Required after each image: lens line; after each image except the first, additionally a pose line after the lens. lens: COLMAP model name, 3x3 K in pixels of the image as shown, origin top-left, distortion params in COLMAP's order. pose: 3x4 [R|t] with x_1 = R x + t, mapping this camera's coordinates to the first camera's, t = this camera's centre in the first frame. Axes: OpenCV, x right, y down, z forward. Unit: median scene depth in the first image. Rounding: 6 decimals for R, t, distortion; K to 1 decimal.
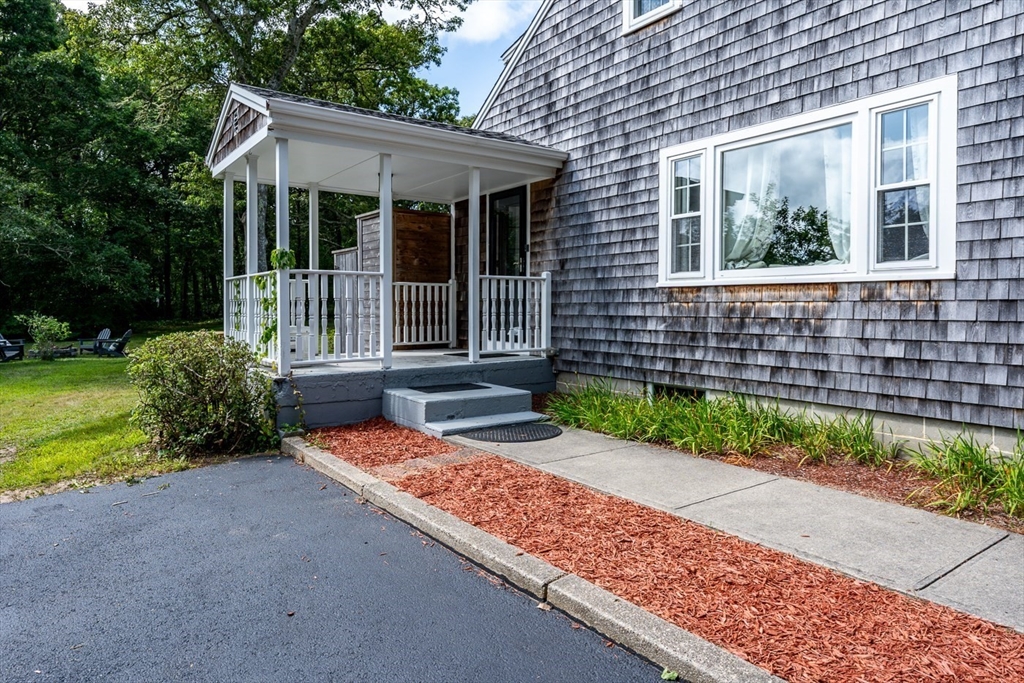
lens RADIAL K [[626.0, 0, 532.7], [0, 626.0, 316.6], [0, 0, 1]] dist [0.001011, 0.000522]
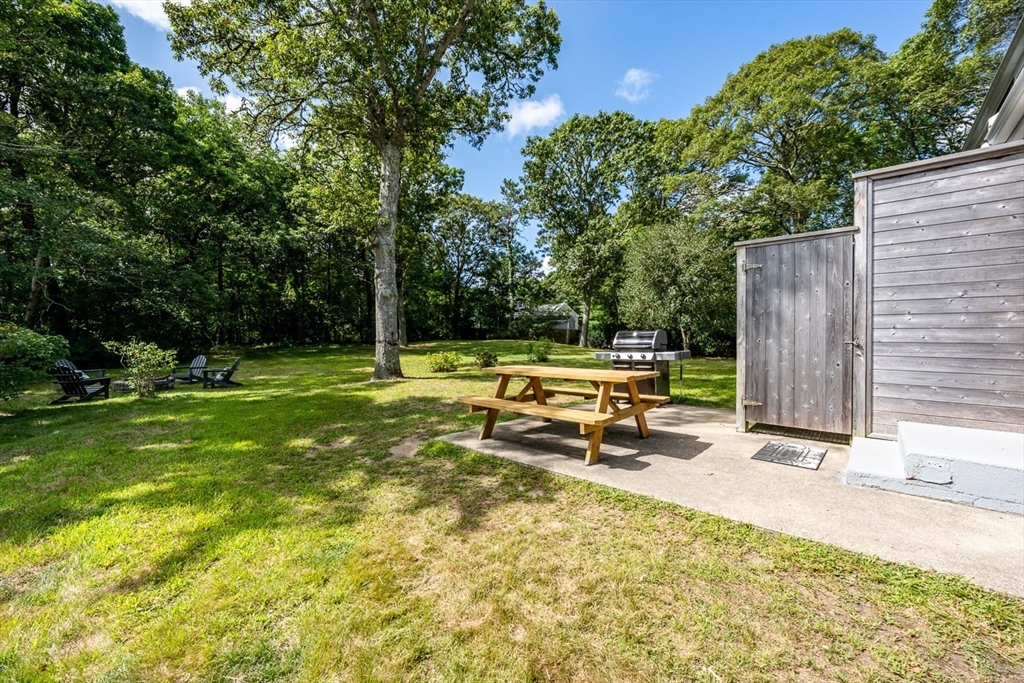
lens RADIAL K [[392.7, 0, 513.0], [0, 392.7, 336.8], [0, 0, 1]] dist [0.002412, 0.000117]
pose [[0.984147, 0.004864, 0.177290, -0.355009], [-0.003184, 0.999947, -0.009759, -0.004886], [-0.177328, 0.009039, 0.984110, 0.365435]]
